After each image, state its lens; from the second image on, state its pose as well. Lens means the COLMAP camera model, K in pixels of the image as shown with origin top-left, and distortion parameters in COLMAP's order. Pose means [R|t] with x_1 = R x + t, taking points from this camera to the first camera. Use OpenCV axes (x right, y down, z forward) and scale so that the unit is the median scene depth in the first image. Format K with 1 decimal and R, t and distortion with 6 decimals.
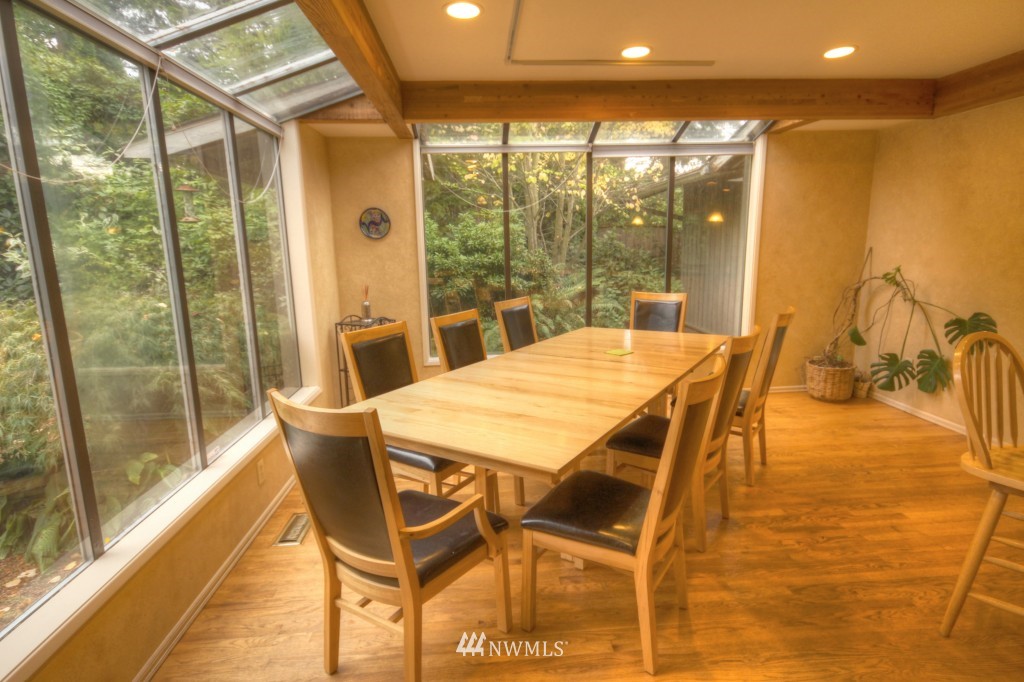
lens RADIAL K [[535.9, 0, 527.6], [0, 535.9, 337.7], [0, 0, 1]] dist [0.023903, 0.000174]
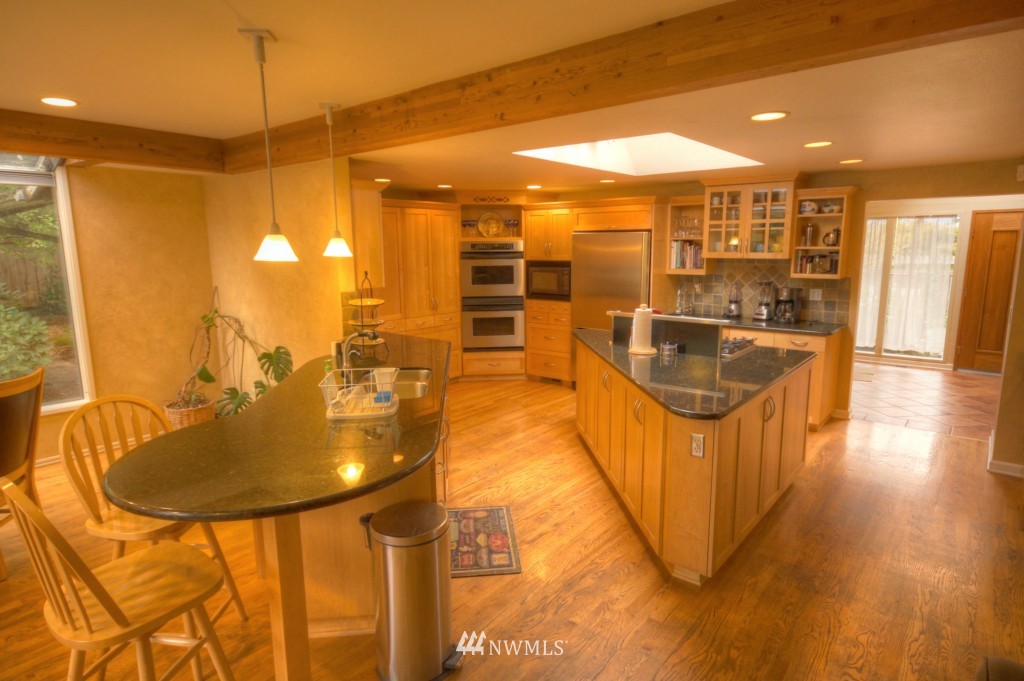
lens RADIAL K [[567.5, 0, 518.9], [0, 567.5, 341.5], [0, 0, 1]] dist [0.001103, 0.000027]
pose [[0.700176, -0.102583, 0.706562, 0.279038], [0.119918, 0.992462, 0.025258, -0.021227], [-0.703827, 0.067044, 0.707200, -0.188738]]
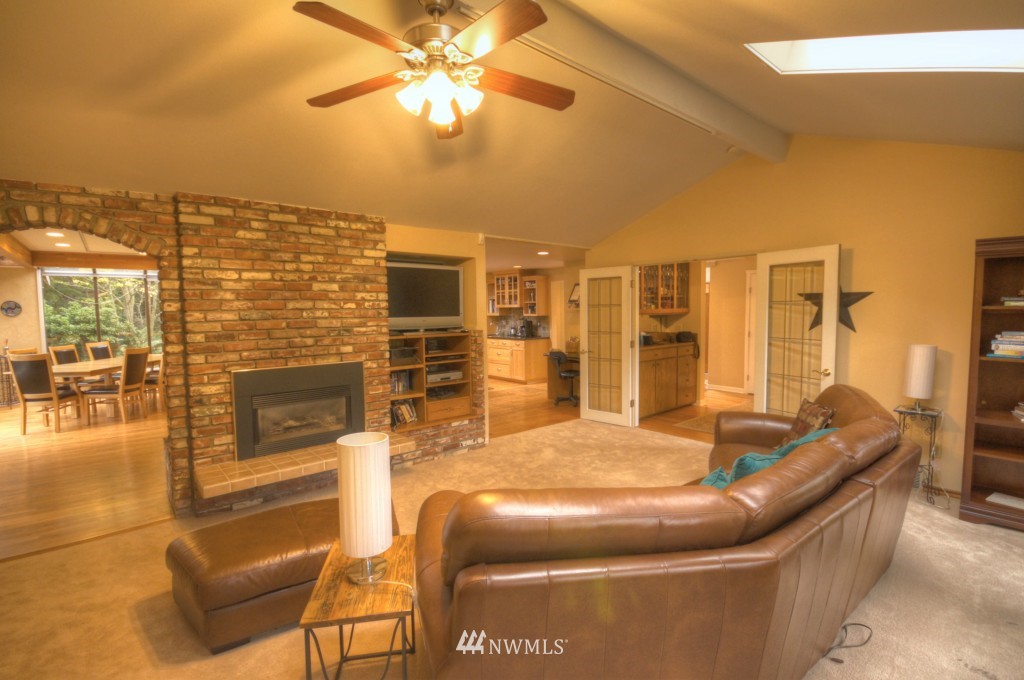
lens RADIAL K [[469.7, 0, 518.5], [0, 469.7, 345.4], [0, 0, 1]] dist [0.002049, -0.010224]
pose [[0.814863, -0.032182, 0.578760, 0.252508], [0.098139, 0.991703, -0.083030, 0.252782], [-0.571286, 0.124456, 0.811260, -1.465409]]
